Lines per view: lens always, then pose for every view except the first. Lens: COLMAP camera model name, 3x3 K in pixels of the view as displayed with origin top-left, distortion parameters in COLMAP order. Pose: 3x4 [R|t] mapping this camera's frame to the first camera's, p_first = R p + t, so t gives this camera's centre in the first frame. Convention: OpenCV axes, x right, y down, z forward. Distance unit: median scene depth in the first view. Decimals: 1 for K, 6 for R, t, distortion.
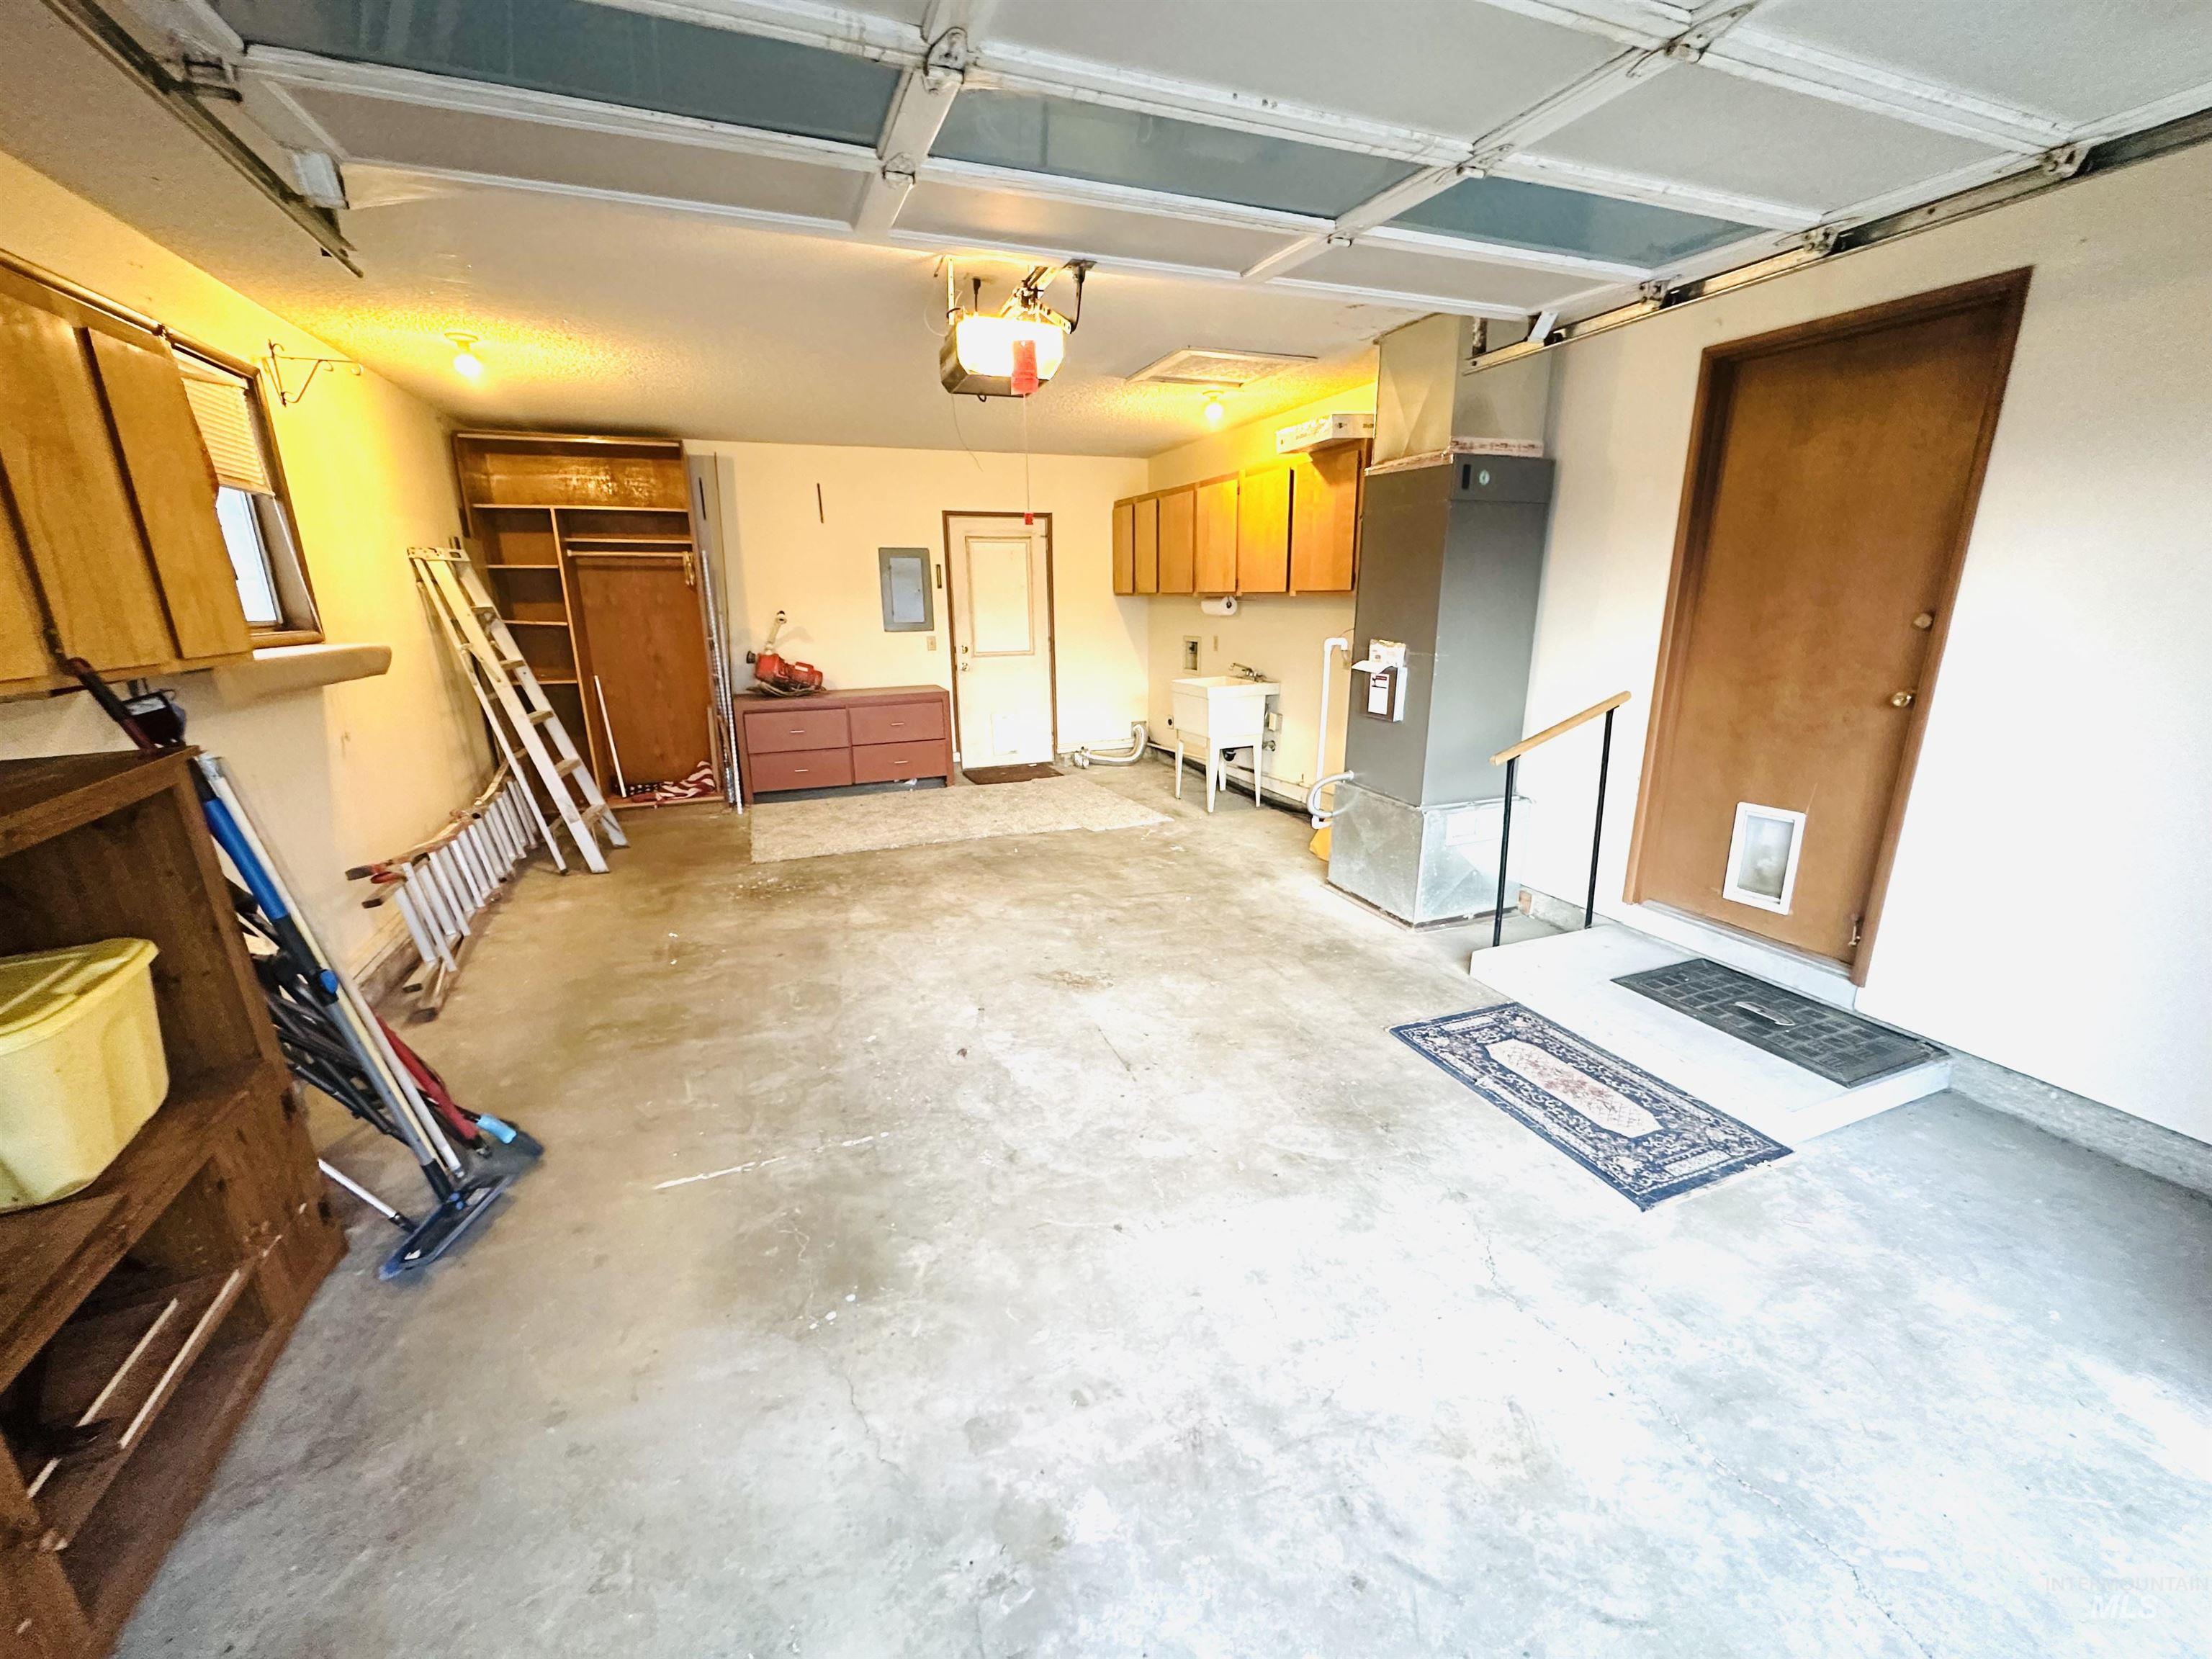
lens RADIAL K [[880.1, 0, 1108.6], [0, 880.1, 828.8], [0, 0, 1]] dist [-0.003546, 0.000932]
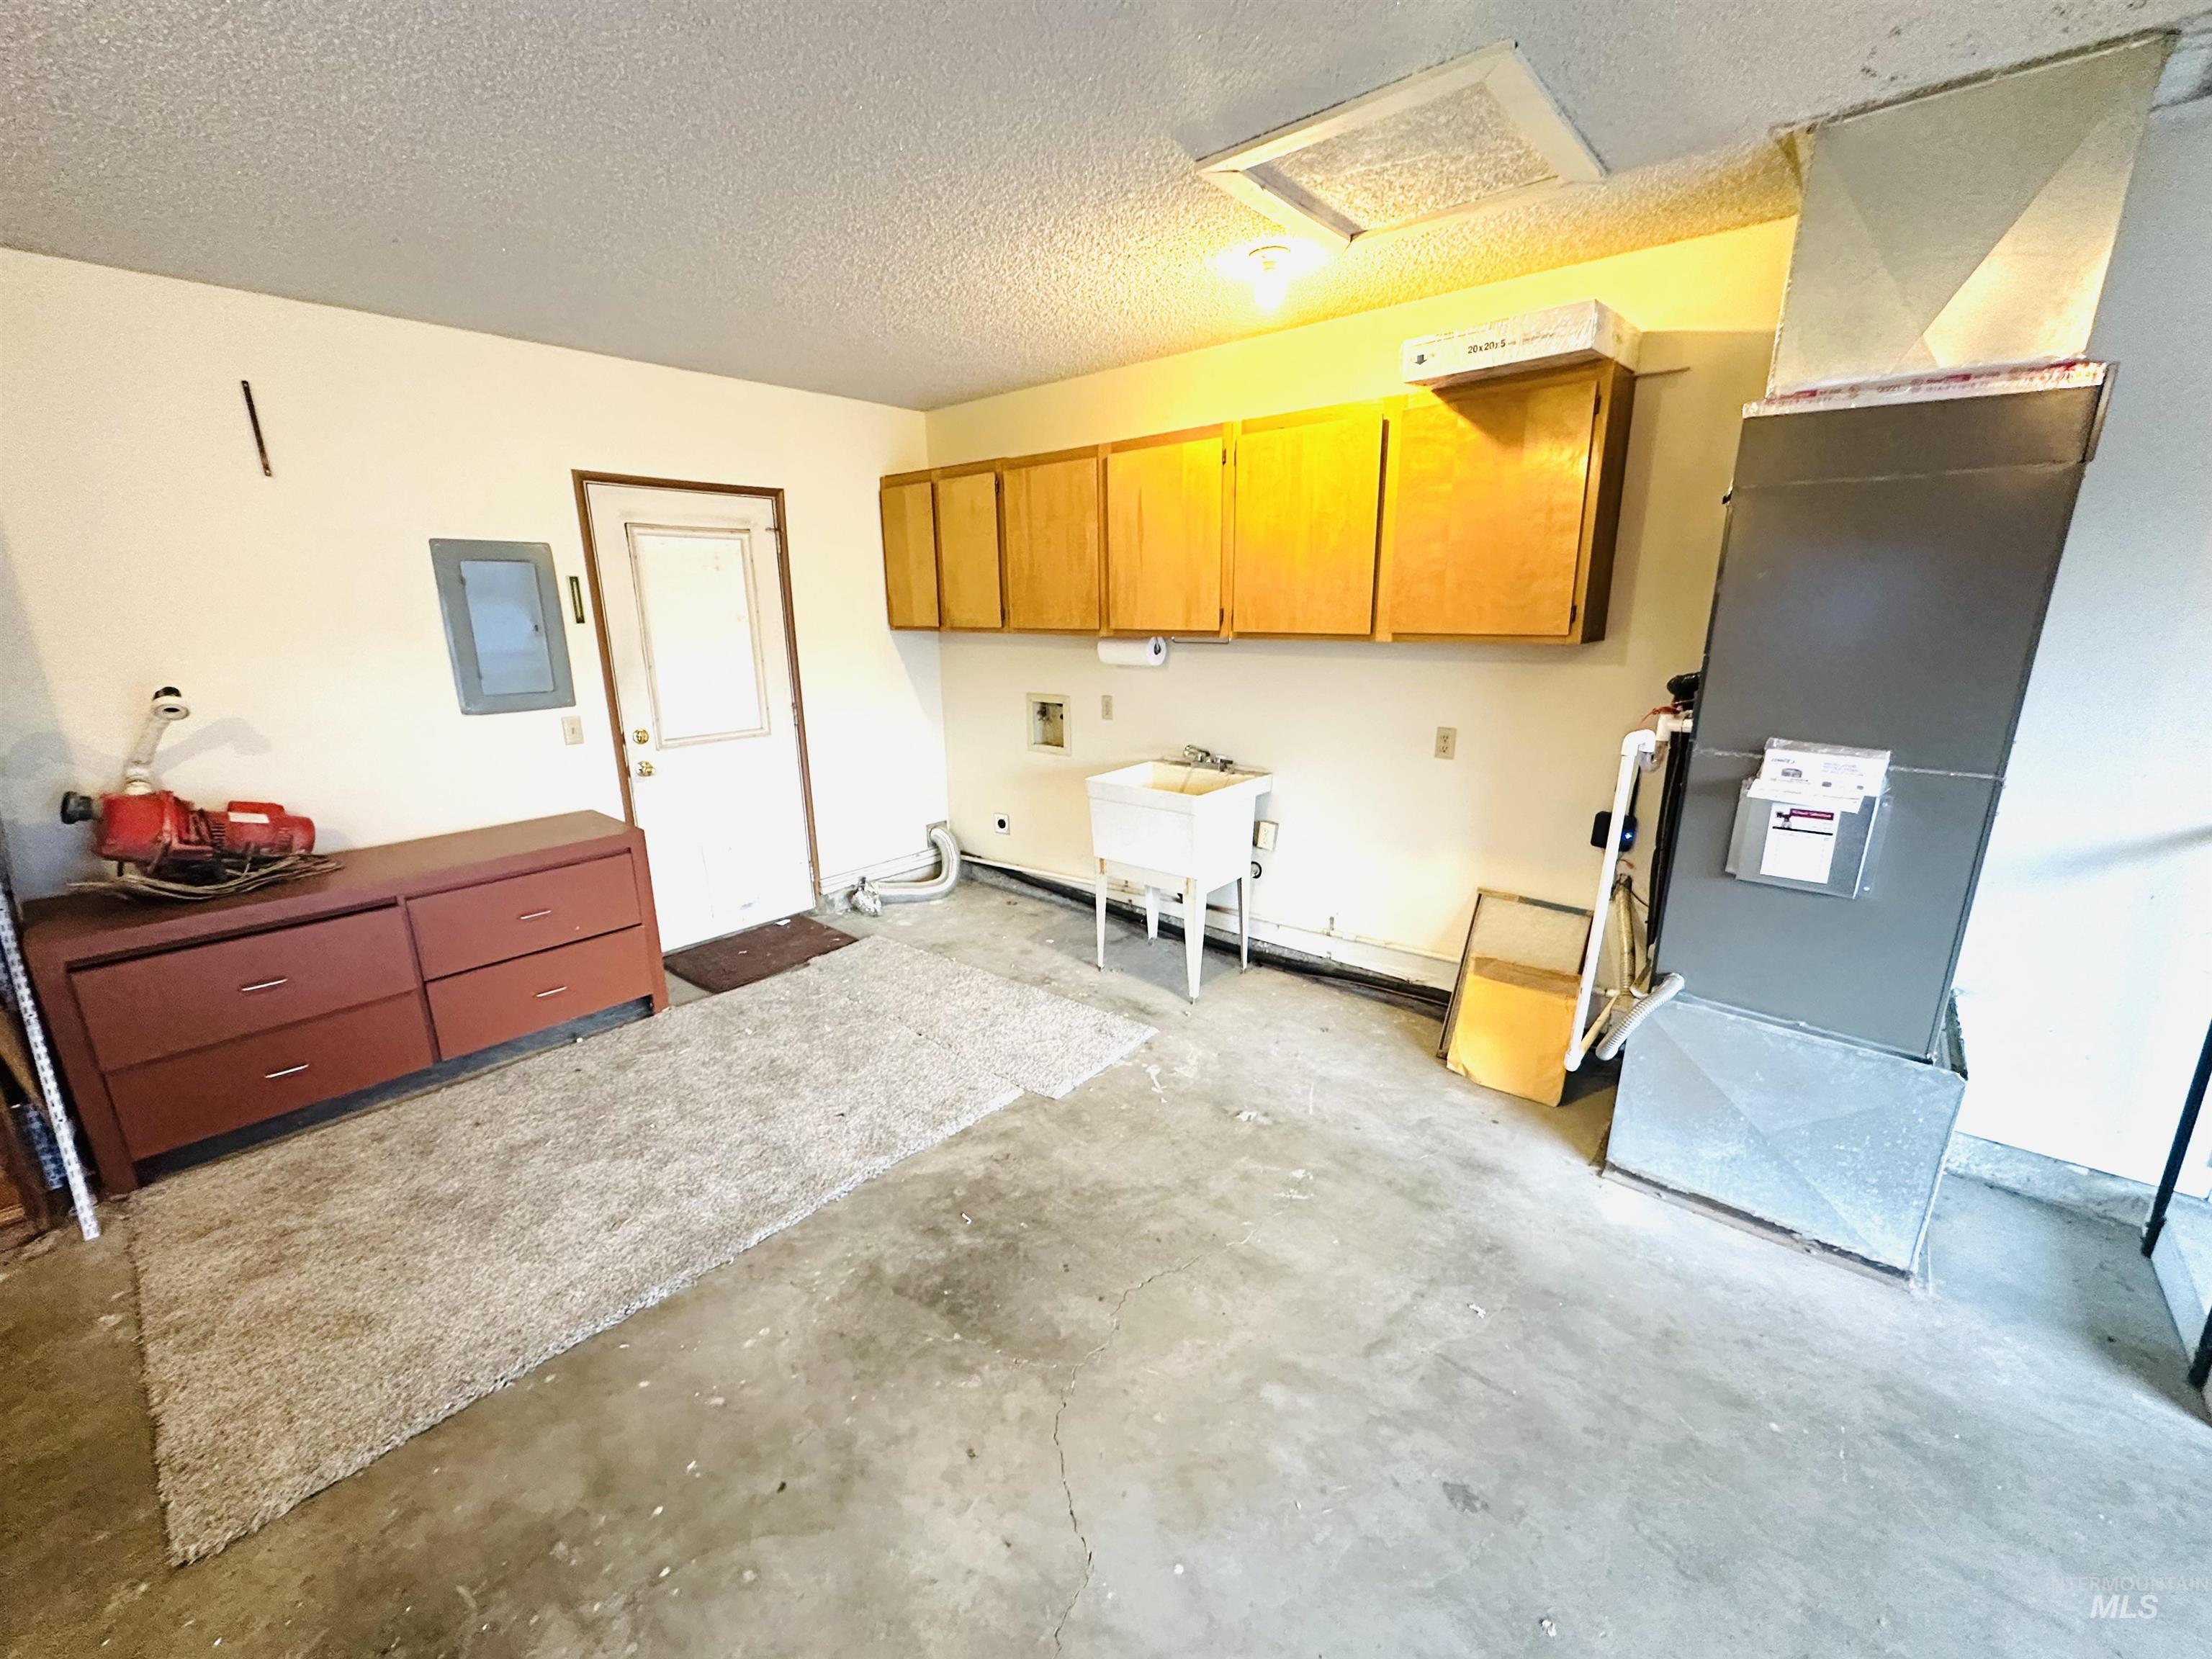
lens RADIAL K [[880.1, 0, 1101.4], [0, 880.1, 826.8], [0, 0, 1]] dist [-0.003546, 0.000932]
pose [[0.887999, -0.113980, 0.445496, -0.188444], [0.120556, 0.992613, 0.013659, -0.146139], [-0.443762, 0.041578, 0.895180, 0.477895]]
